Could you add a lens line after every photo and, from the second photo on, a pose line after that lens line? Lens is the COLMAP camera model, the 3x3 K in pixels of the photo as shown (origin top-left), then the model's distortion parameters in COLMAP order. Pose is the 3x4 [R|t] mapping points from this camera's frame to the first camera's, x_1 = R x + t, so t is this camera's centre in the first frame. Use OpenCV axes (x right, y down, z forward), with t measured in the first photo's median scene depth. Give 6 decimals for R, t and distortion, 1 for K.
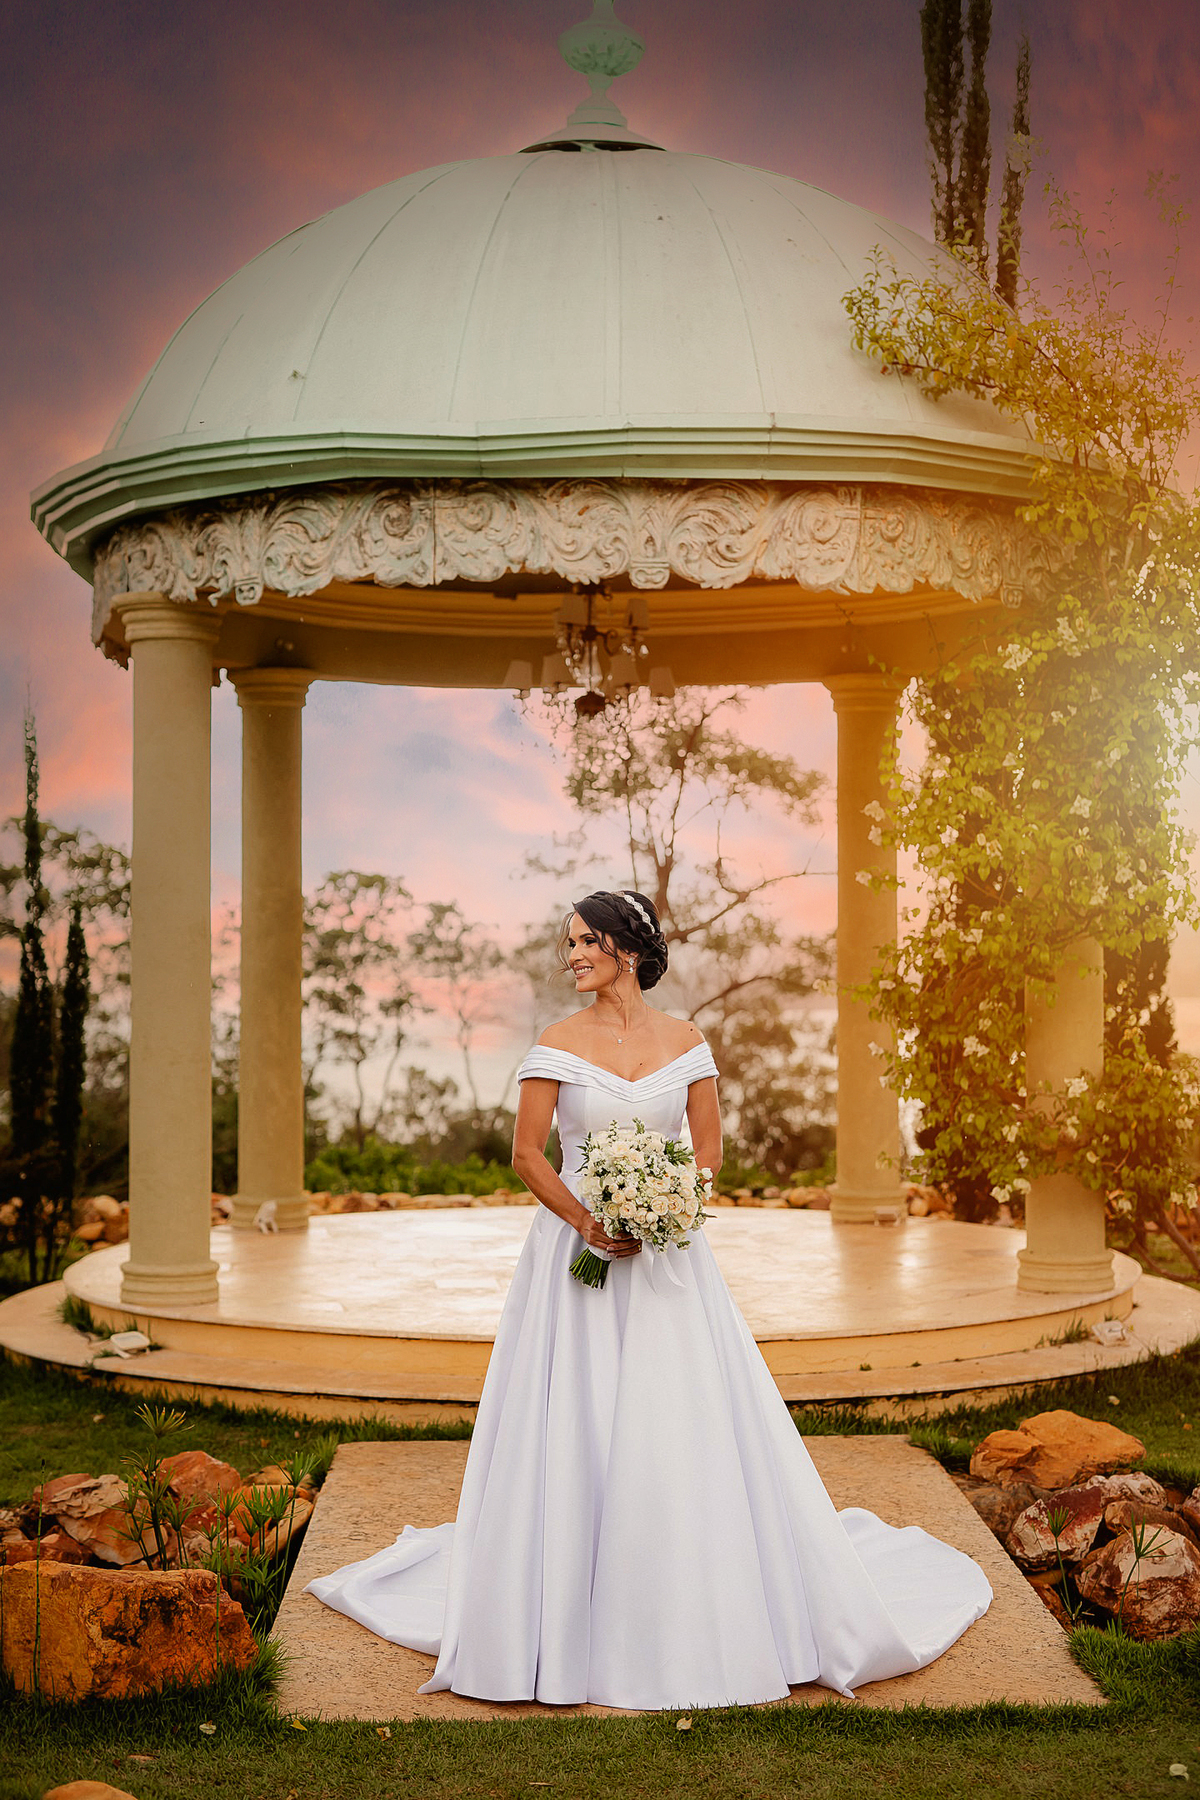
lens RADIAL K [[2690.6, 0, 698.9], [0, 2690.6, 889.2], [0, 0, 1]] dist [-0.001635, 0.000000]
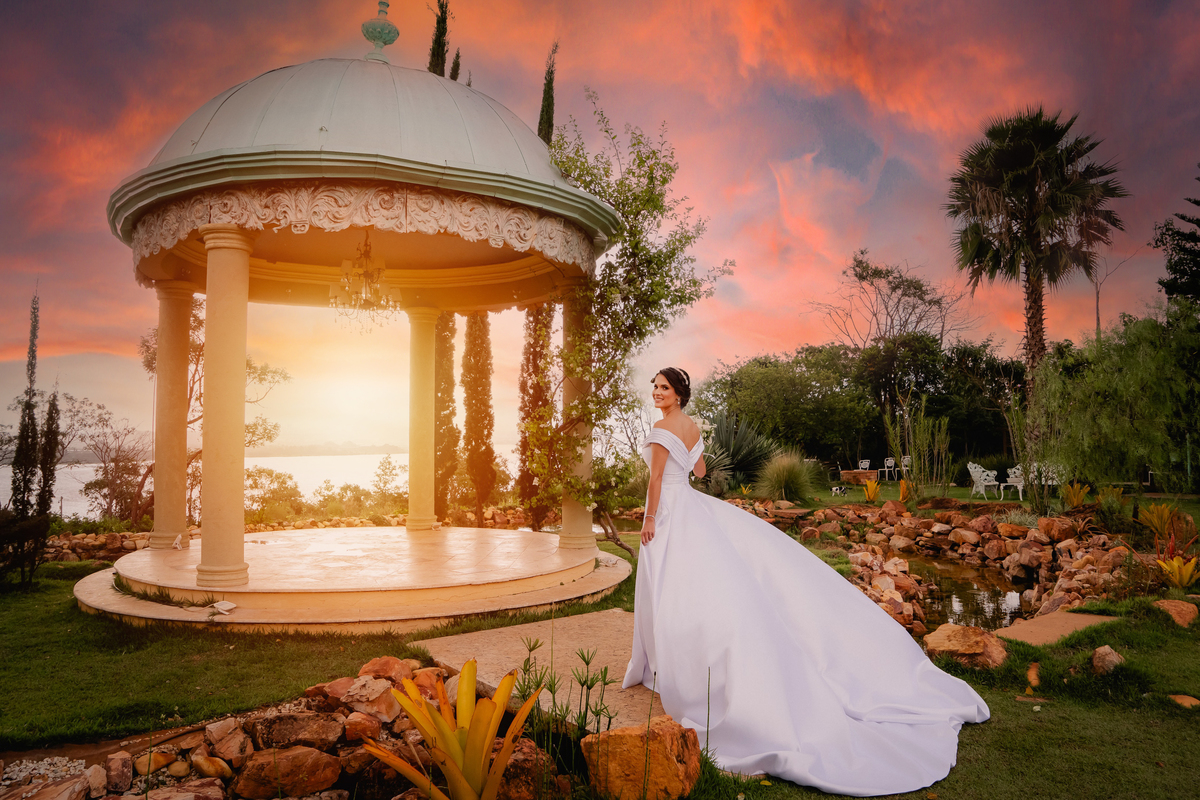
lens RADIAL K [[855.6, 0, 601.0], [0, 855.6, 404.1], [0, 0, 1]] dist [-0.116964, 0.001993]
pose [[0.799411, 0.023203, 0.600336, -0.363261], [-0.007918, 0.999574, -0.028090, 0.038252], [-0.600732, 0.017702, 0.799254, 0.364344]]
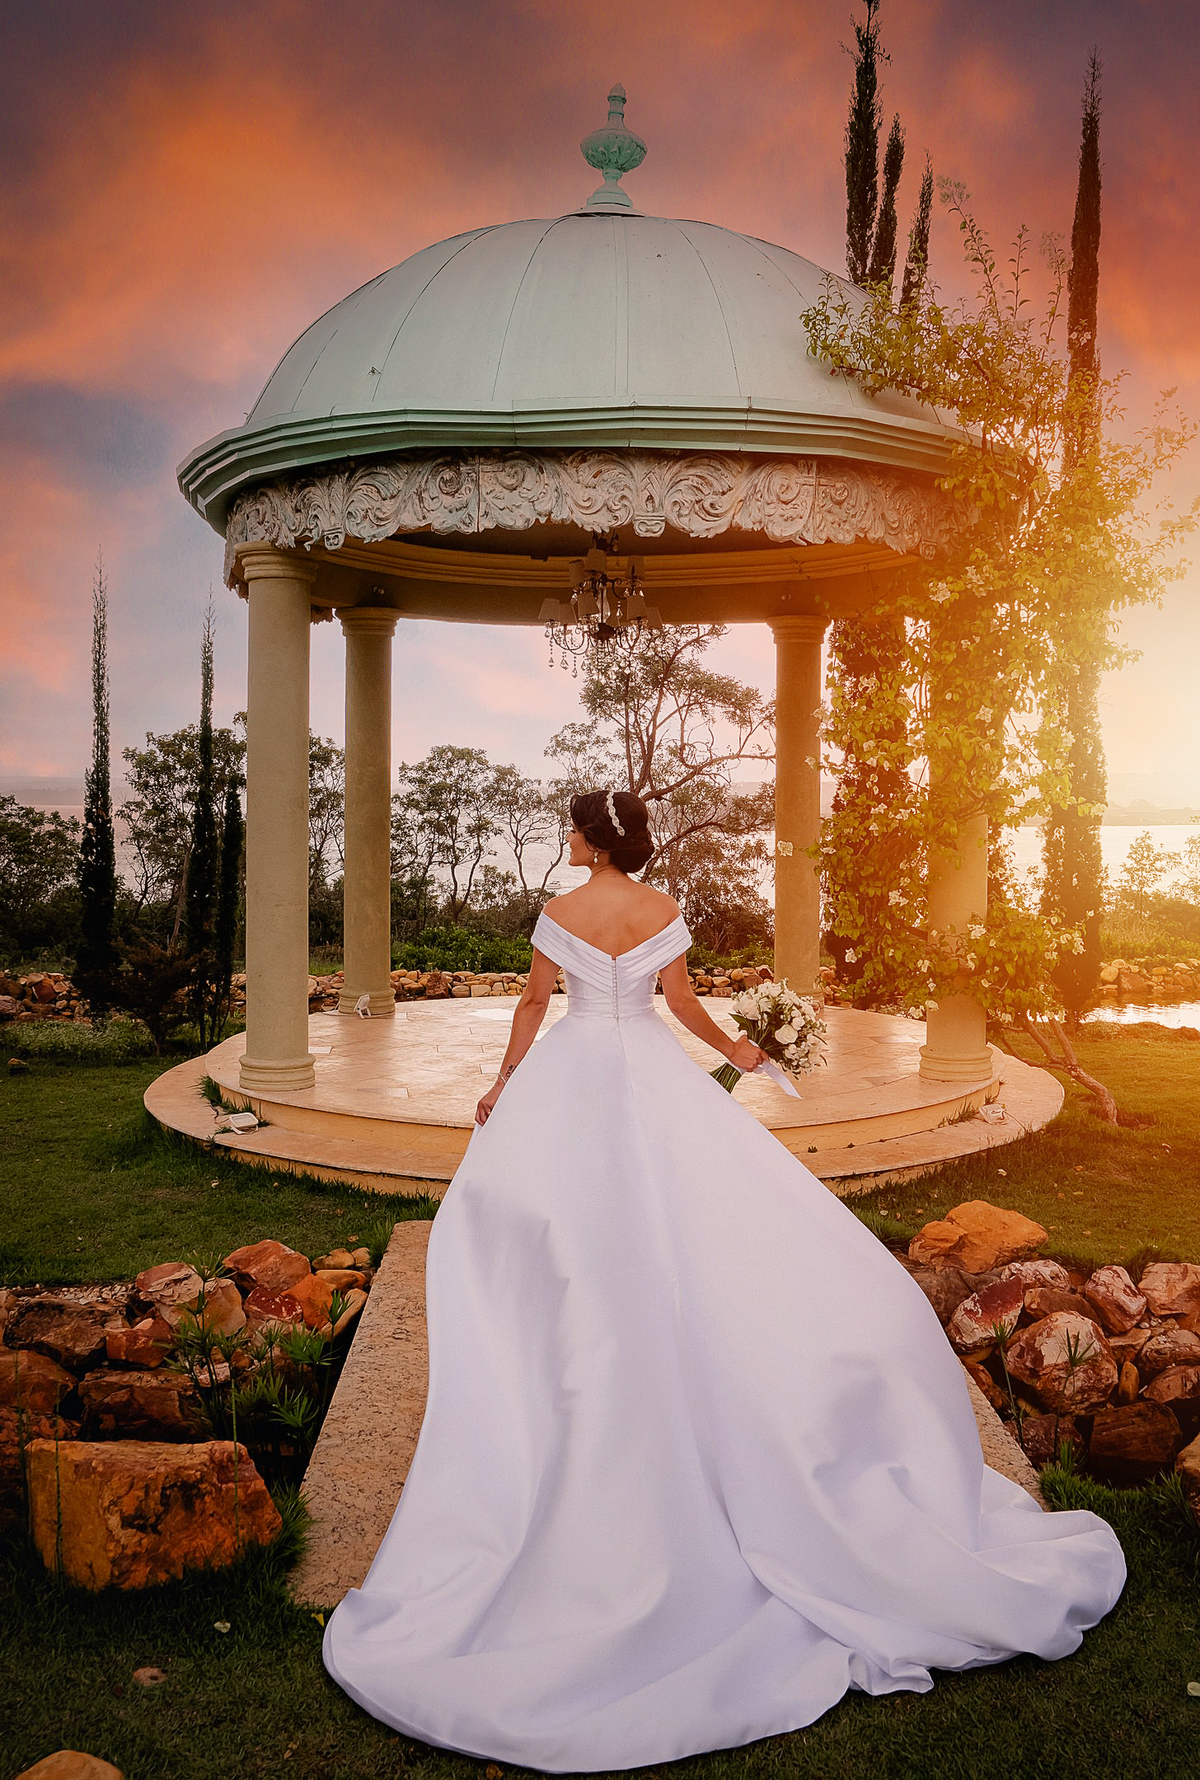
lens RADIAL K [[1548.4, 0, 692.5], [0, 1548.4, 792.7], [0, 0, 1]] dist [-0.097635, 0.025485]
pose [[0.999713, 0.007942, 0.022604, -0.013077], [-0.008452, 0.999710, 0.022570, -0.008387], [-0.022418, -0.022755, 0.999490, 0.266970]]
